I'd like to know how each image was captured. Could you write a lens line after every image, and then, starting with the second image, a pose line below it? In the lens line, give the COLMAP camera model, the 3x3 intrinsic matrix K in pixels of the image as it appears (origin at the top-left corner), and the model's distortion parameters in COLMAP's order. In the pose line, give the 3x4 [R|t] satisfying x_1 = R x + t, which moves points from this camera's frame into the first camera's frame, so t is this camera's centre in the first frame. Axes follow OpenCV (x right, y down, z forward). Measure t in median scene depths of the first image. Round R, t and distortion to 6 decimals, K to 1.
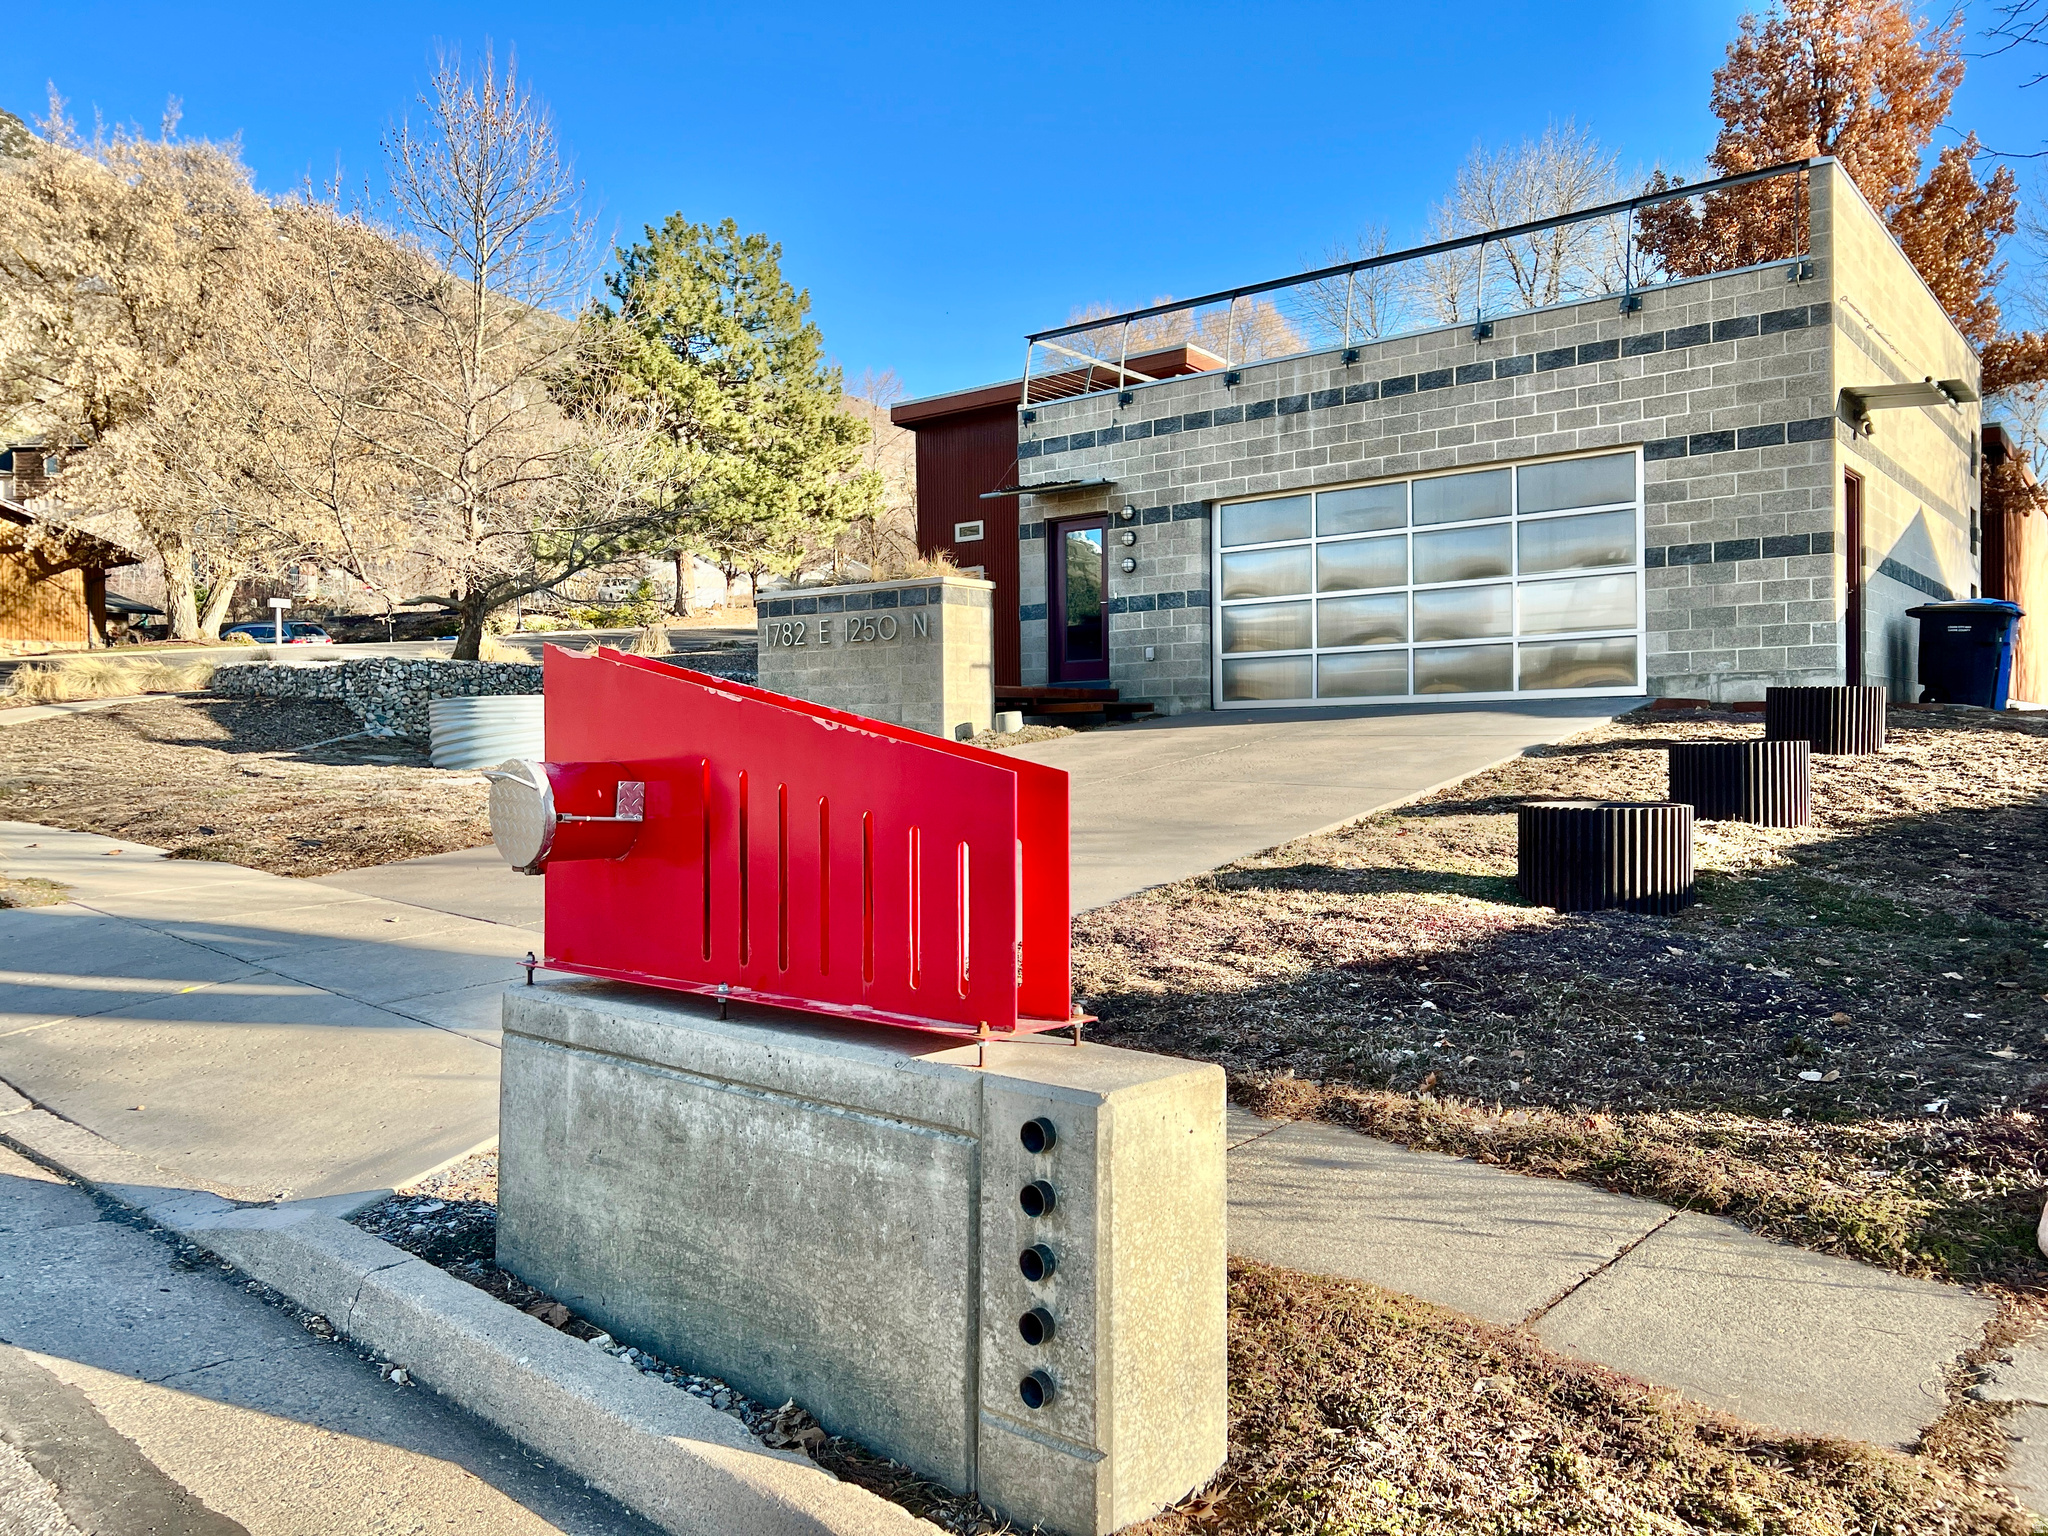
lens RADIAL K [[1559.9, 0, 1024.0], [0, 1559.9, 768.0], [0, 0, 1]] dist [0.062327, -0.069057]
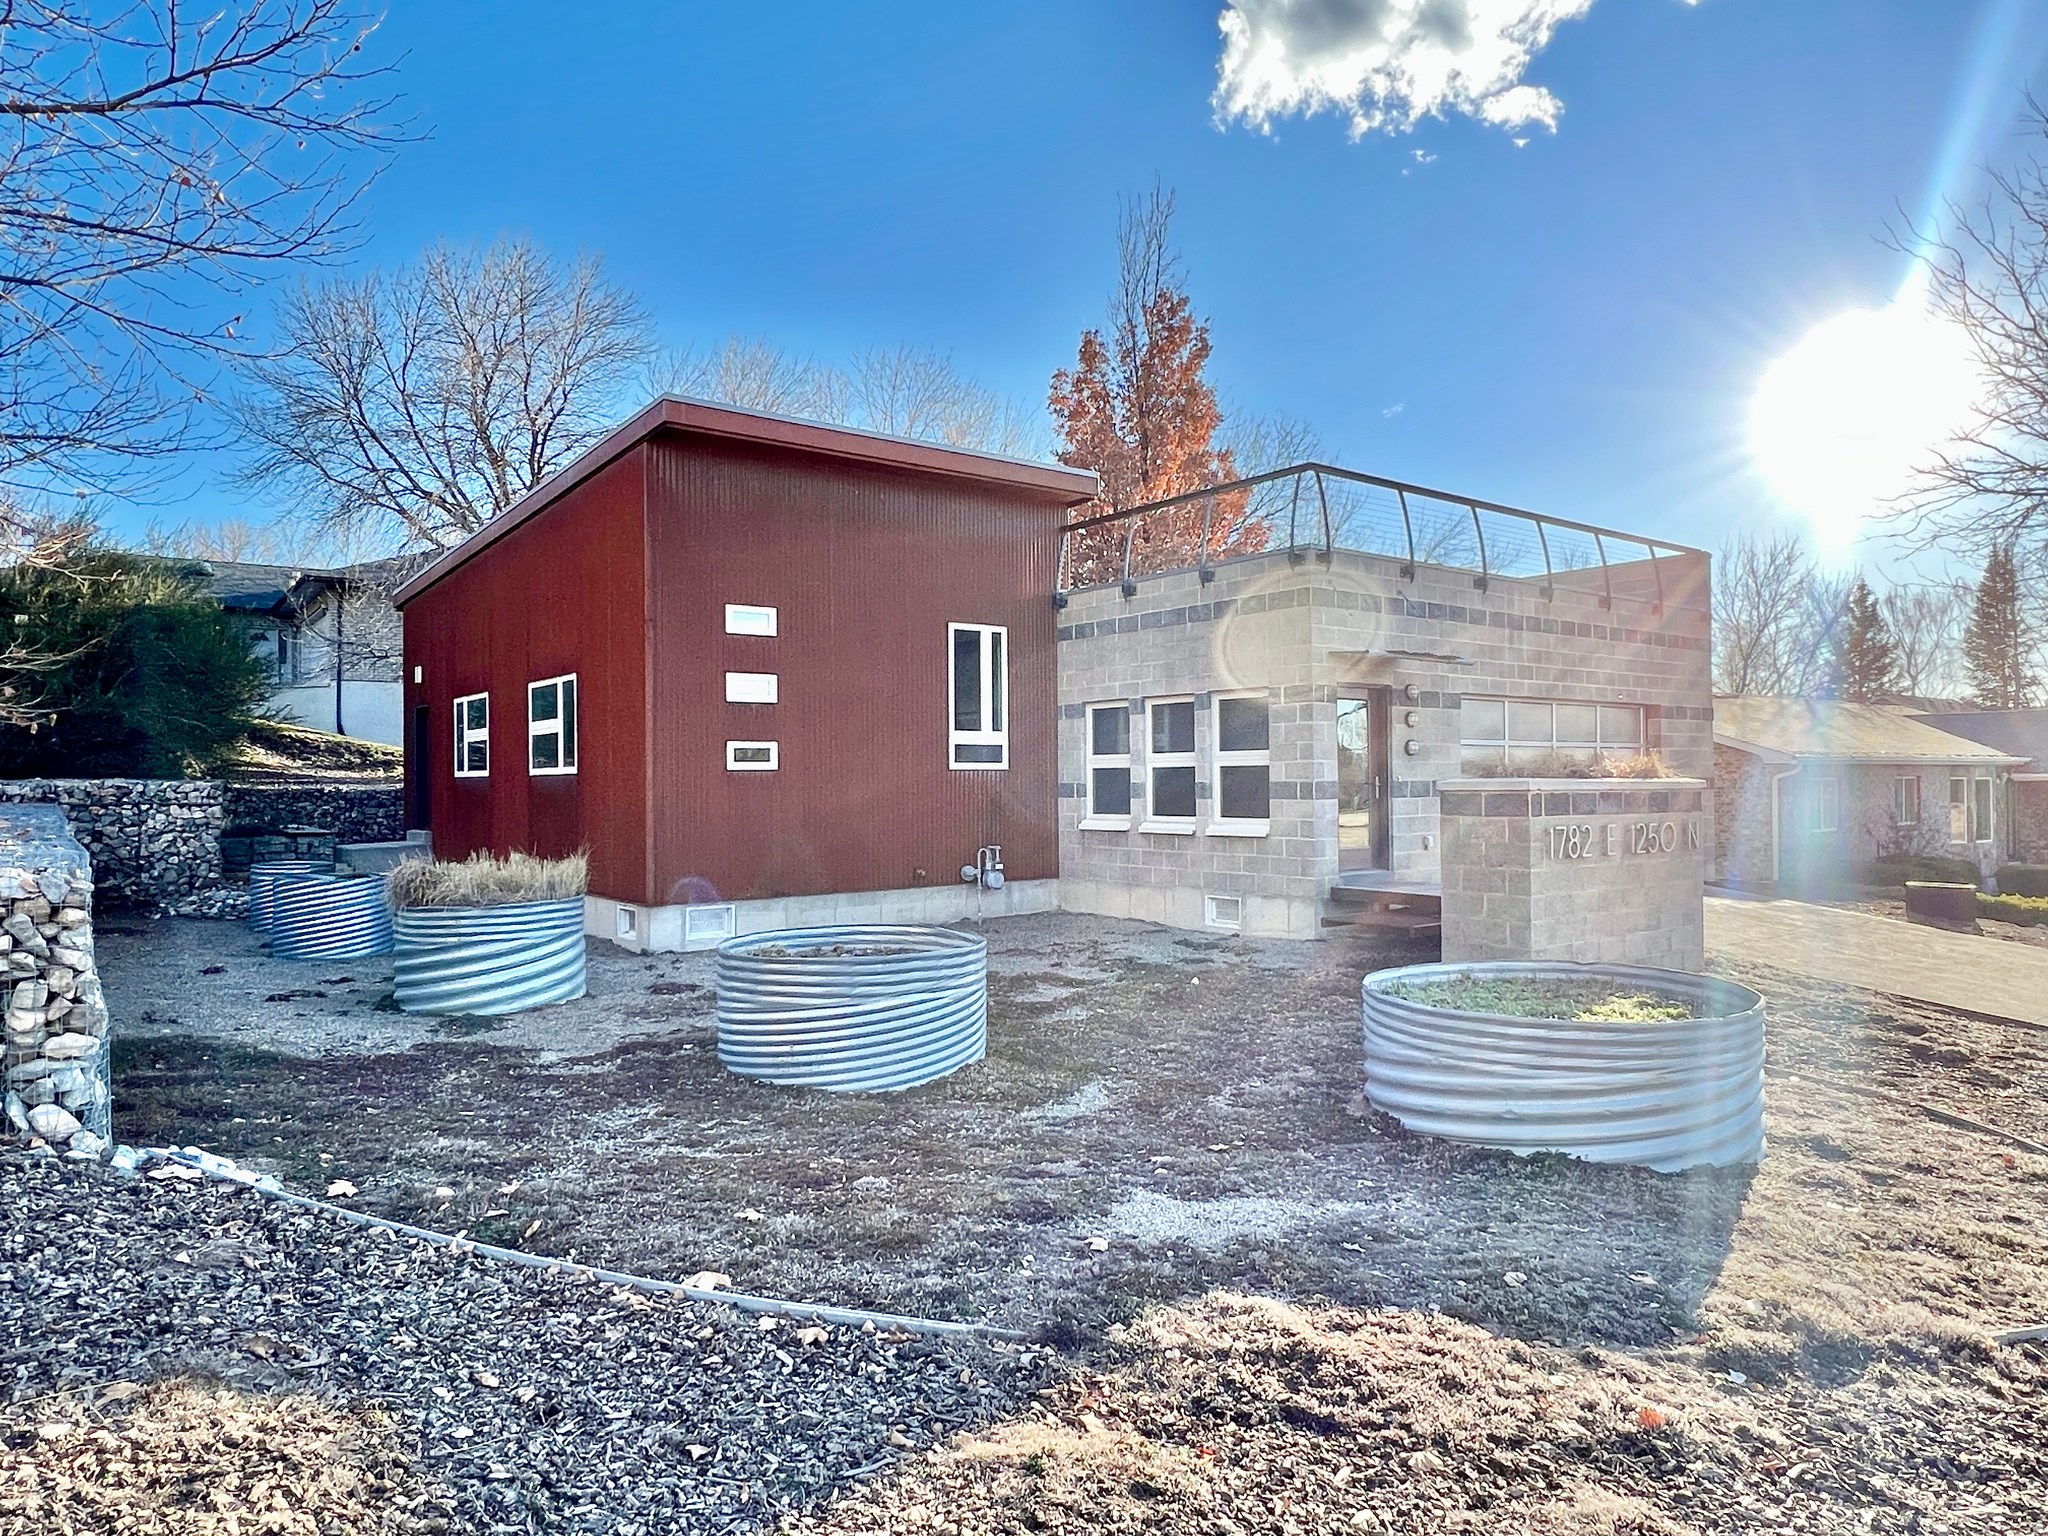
lens RADIAL K [[1248.2, 0, 1024.0], [0, 1248.2, 768.0], [0, 0, 1]] dist [-0.001624, 0.000266]
pose [[0.253020, 0.020359, 0.967247, -1.094434], [0.010938, 0.999654, -0.023903, -0.154800], [-0.967399, 0.016627, 0.252710, 1.573455]]
